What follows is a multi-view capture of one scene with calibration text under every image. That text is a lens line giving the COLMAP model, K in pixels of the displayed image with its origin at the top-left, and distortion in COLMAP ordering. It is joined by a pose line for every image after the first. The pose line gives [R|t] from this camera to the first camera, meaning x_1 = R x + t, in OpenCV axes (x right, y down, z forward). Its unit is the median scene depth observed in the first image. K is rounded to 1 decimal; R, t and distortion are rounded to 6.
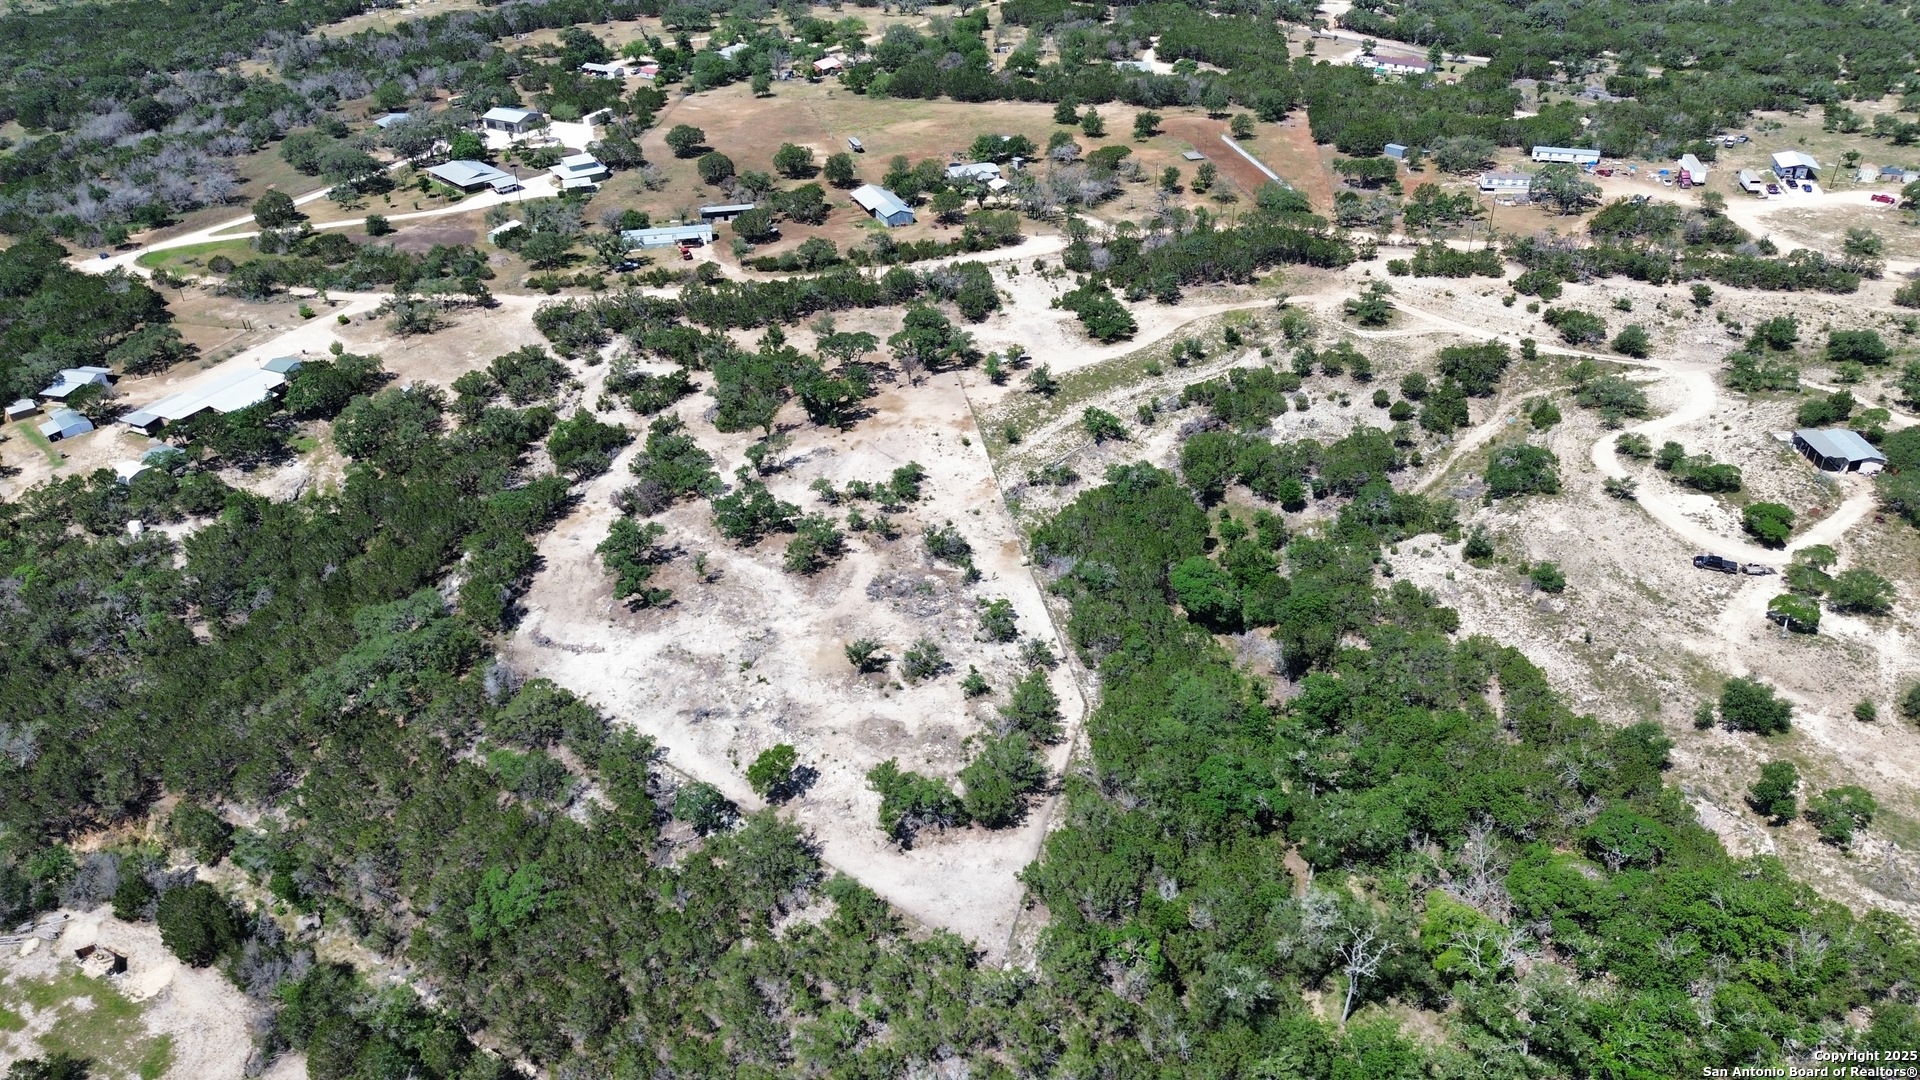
lens RADIAL K [[1356.2, 0, 968.2], [0, 1356.2, 540.2], [0, 0, 1]] dist [0.093400, -0.085498]
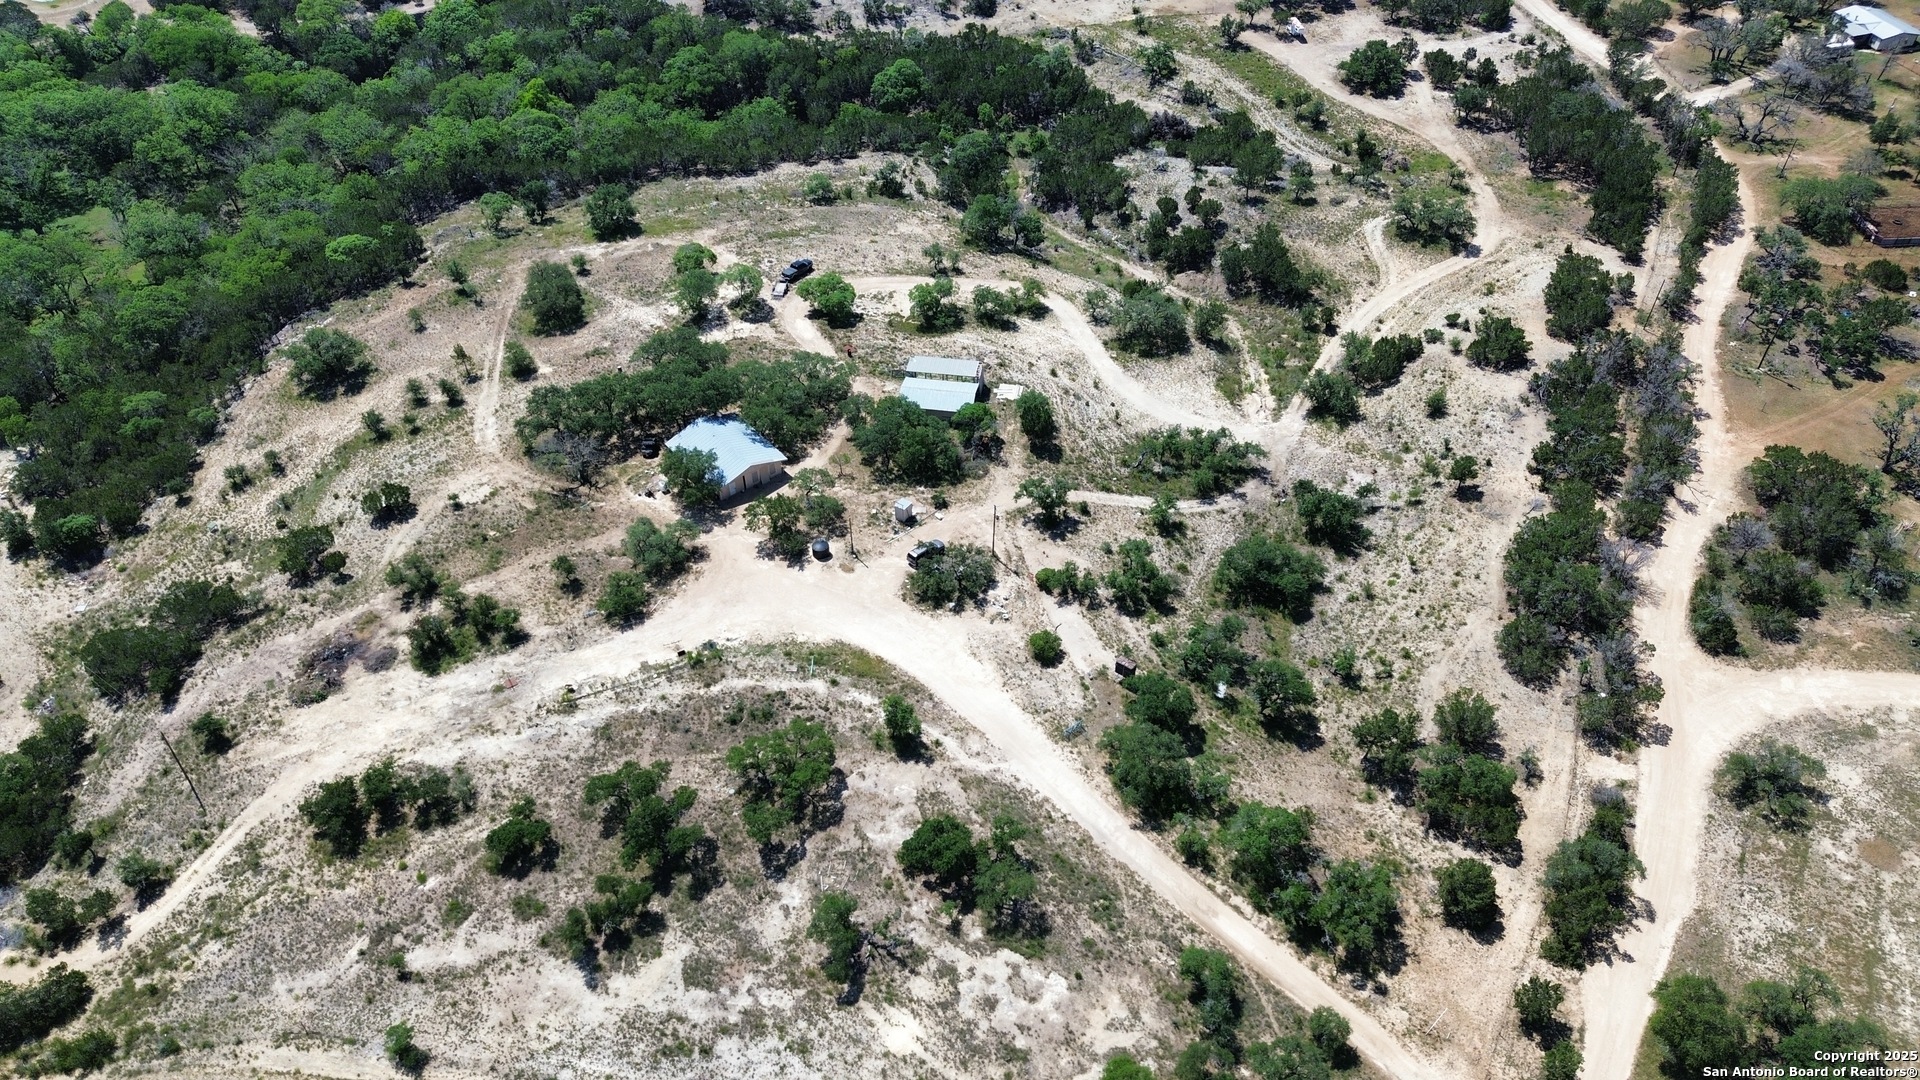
lens RADIAL K [[1352.1, 0, 960.0], [0, 1352.1, 540.0], [0, 0, 1]] dist [0.081354, -0.082308]
pose [[-0.170077, 0.673718, -0.719151, 1.043875], [-0.524399, 0.555992, 0.644886, -0.442559], [0.834314, 0.486803, 0.258735, 0.706158]]
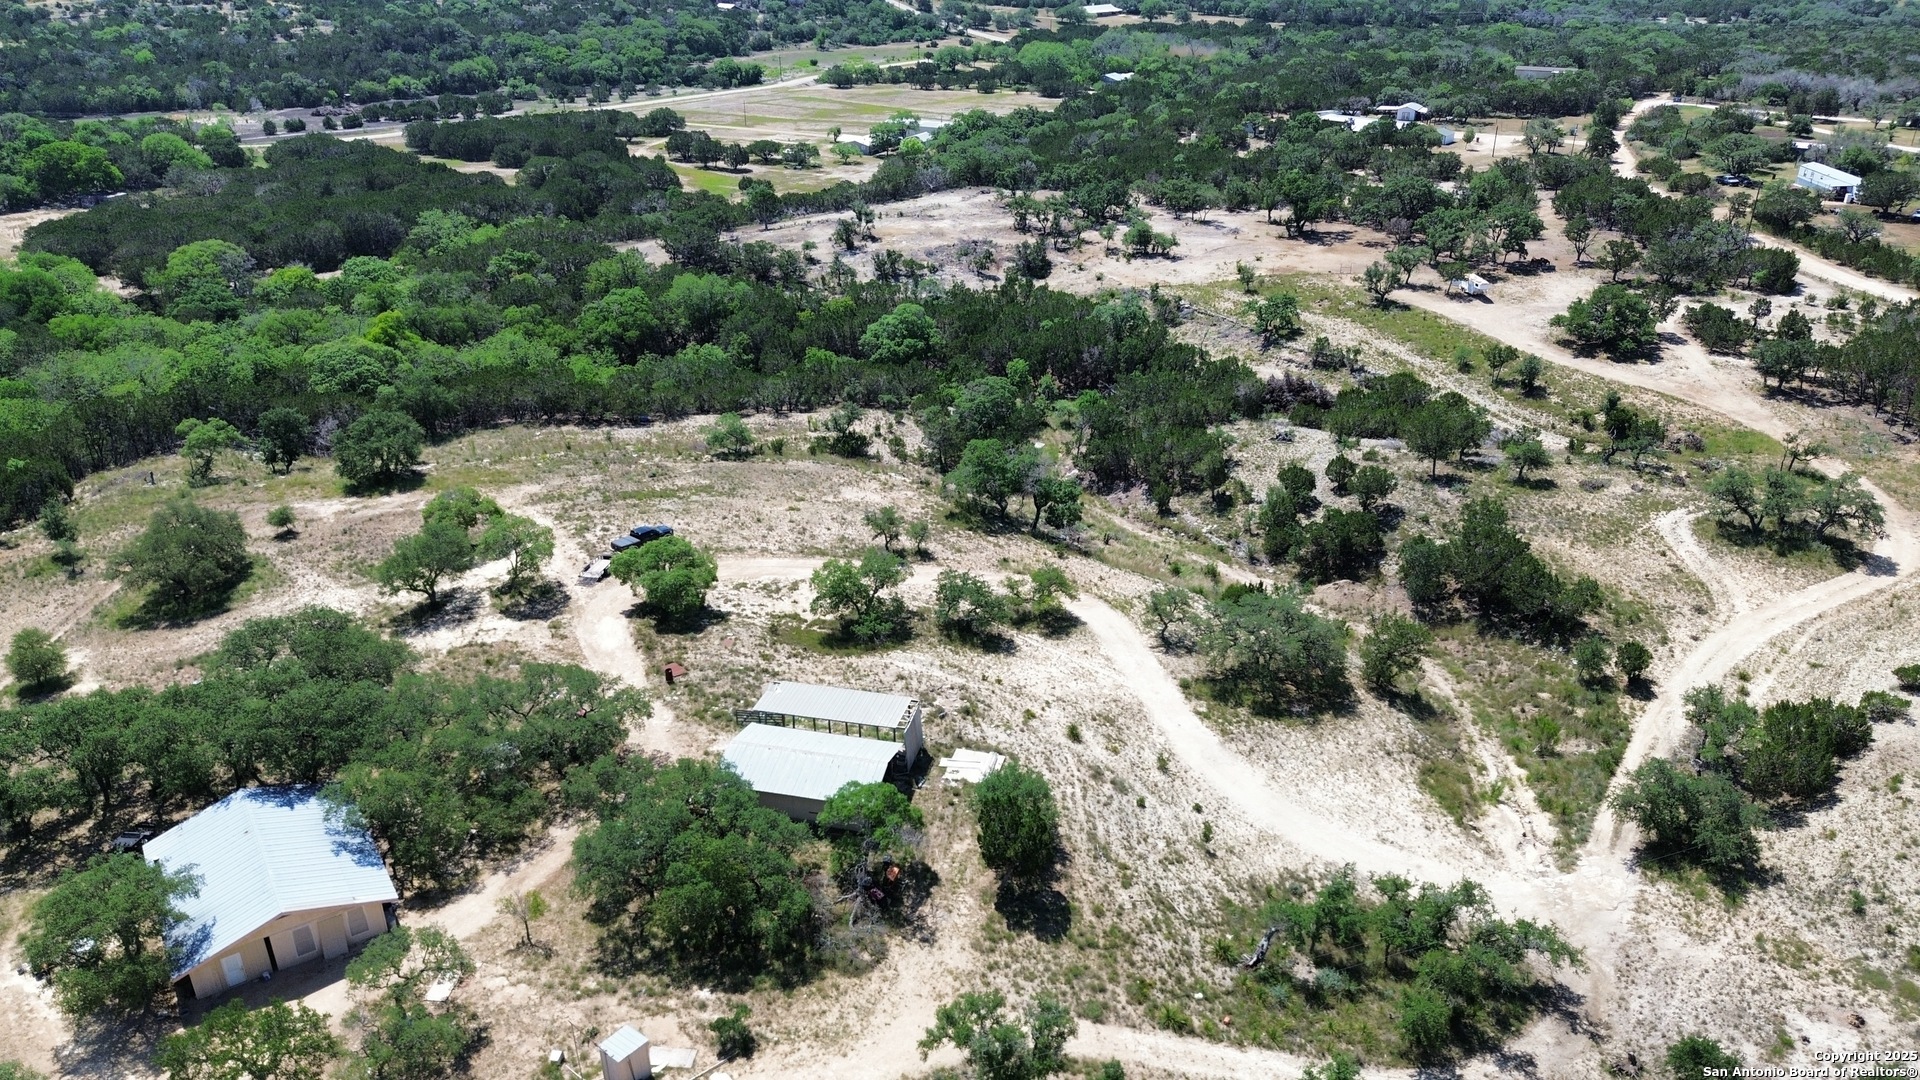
lens RADIAL K [[1367.0, 0, 957.3], [0, 1367.0, 517.1], [0, 0, 1]] dist [0.079348, -0.079890]
pose [[-0.257604, 0.412777, -0.873645, 0.762453], [-0.513947, 0.707116, 0.485639, -0.257218], [0.818229, 0.574109, 0.029989, 0.818582]]
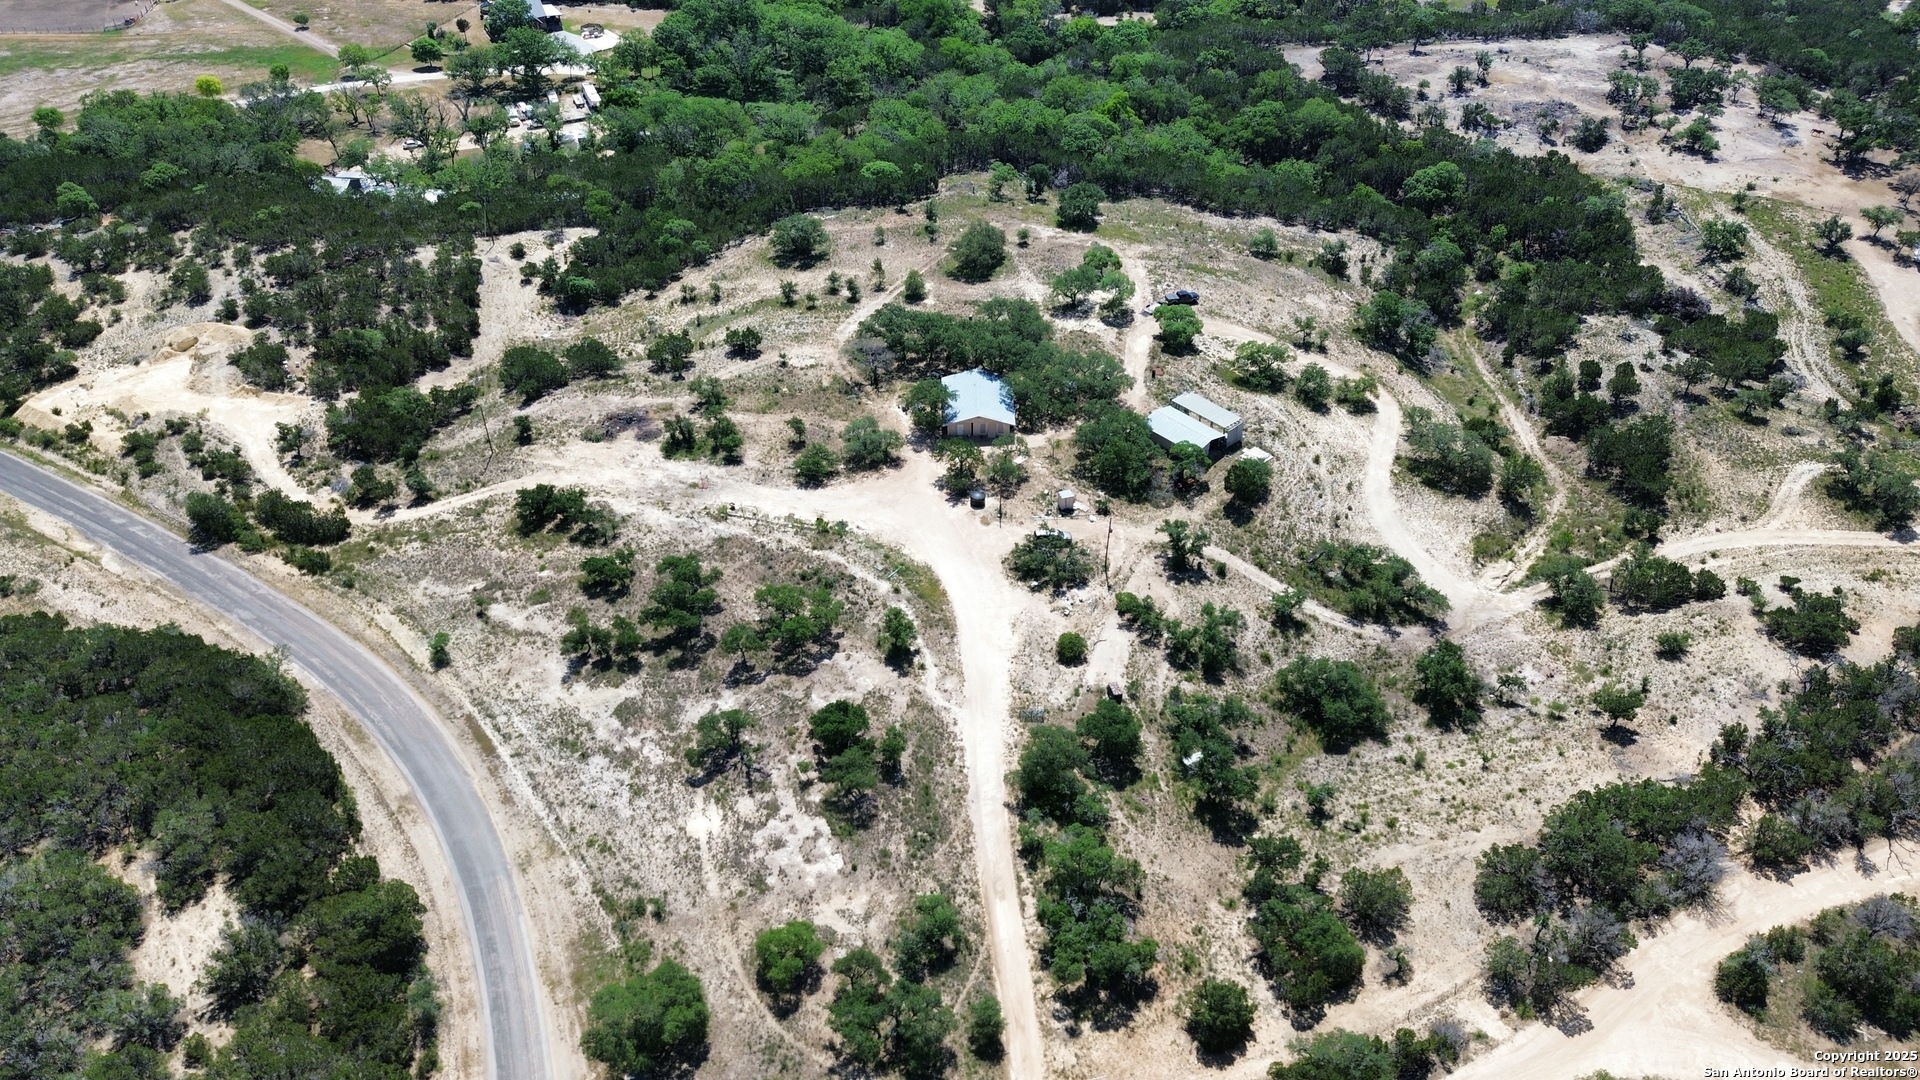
lens RADIAL K [[1352.1, 0, 960.0], [0, 1352.1, 540.0], [0, 0, 1]] dist [0.081354, -0.082308]
pose [[-0.737848, 0.436232, -0.515056, 0.992933], [-0.361797, 0.388584, 0.847411, -0.577286], [0.569810, 0.811606, -0.128888, 0.901713]]
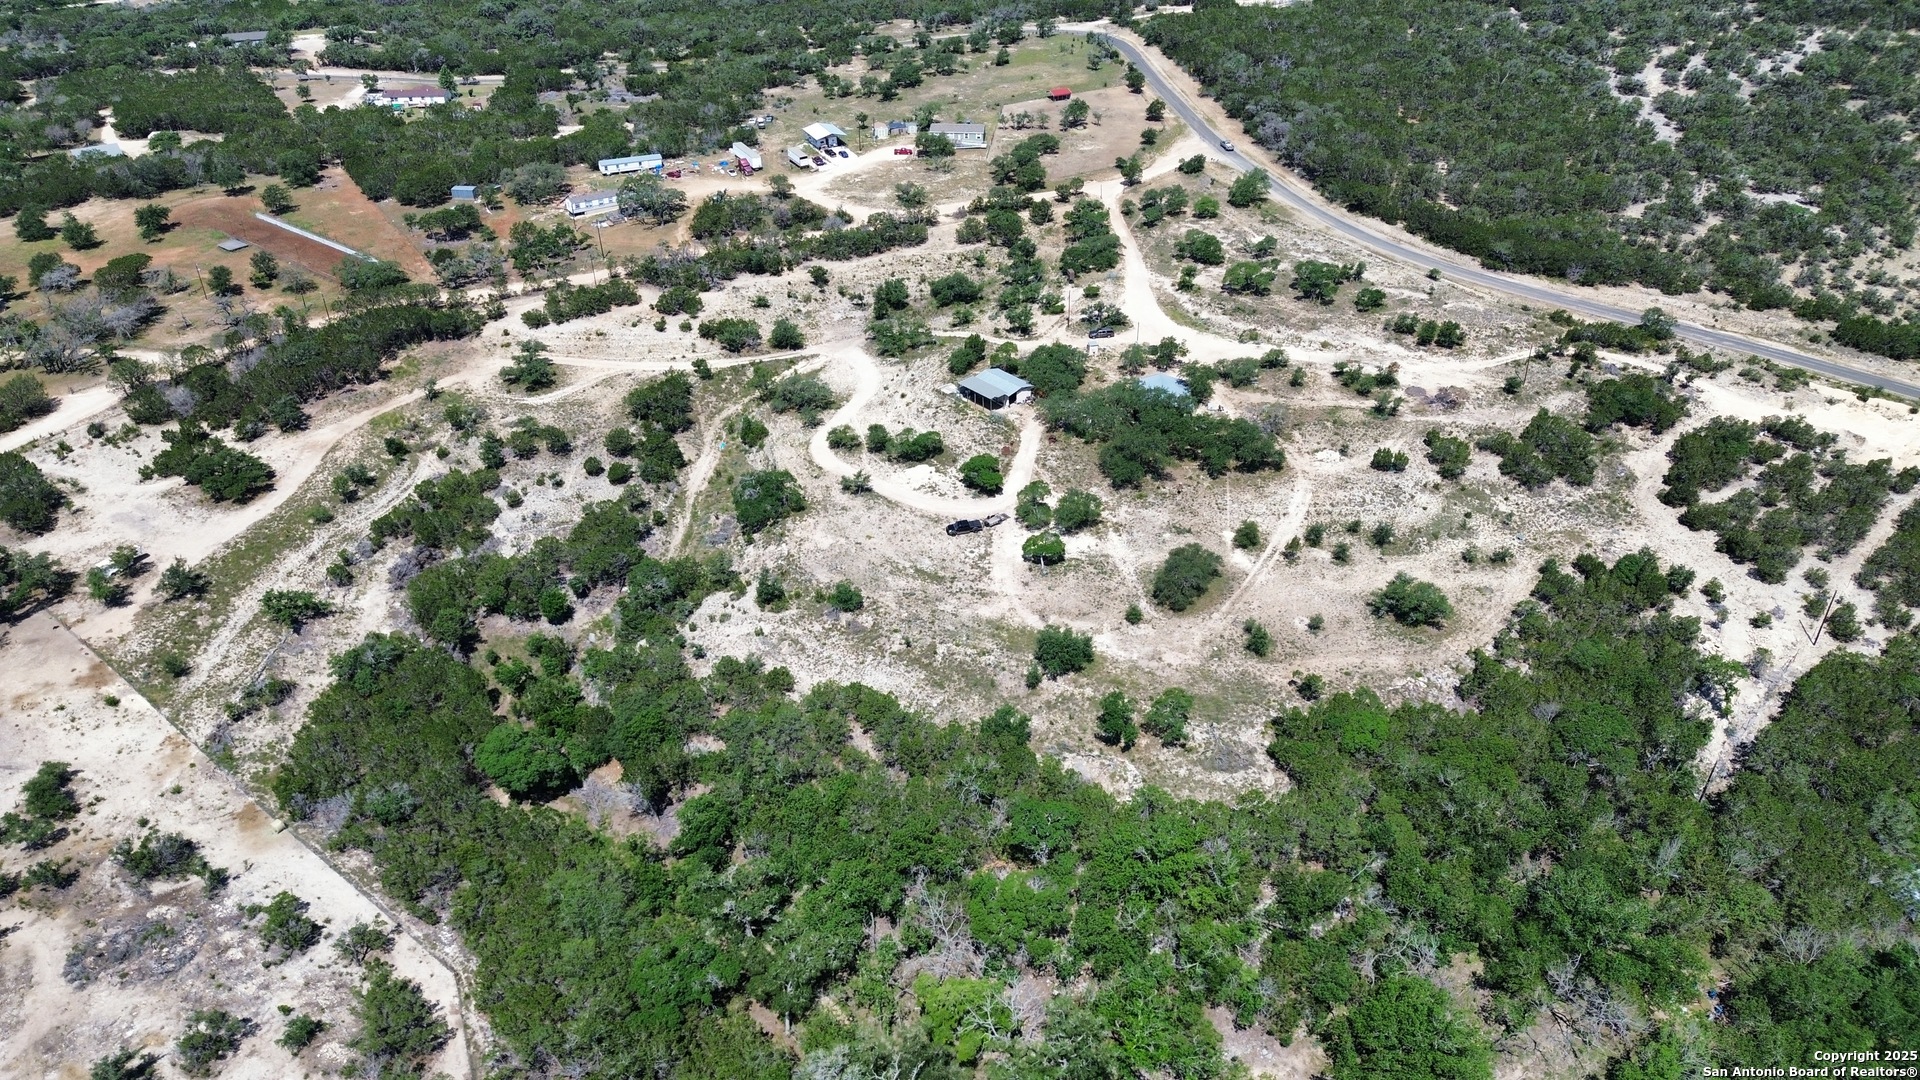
lens RADIAL K [[1352.1, 0, 960.0], [0, 1352.1, 540.0], [0, 0, 1]] dist [0.081354, -0.082308]
pose [[0.762771, -0.350410, 0.543502, -0.023567], [0.349404, 0.930543, 0.109579, -0.067148], [-0.544149, 0.106318, 0.832225, 0.102834]]
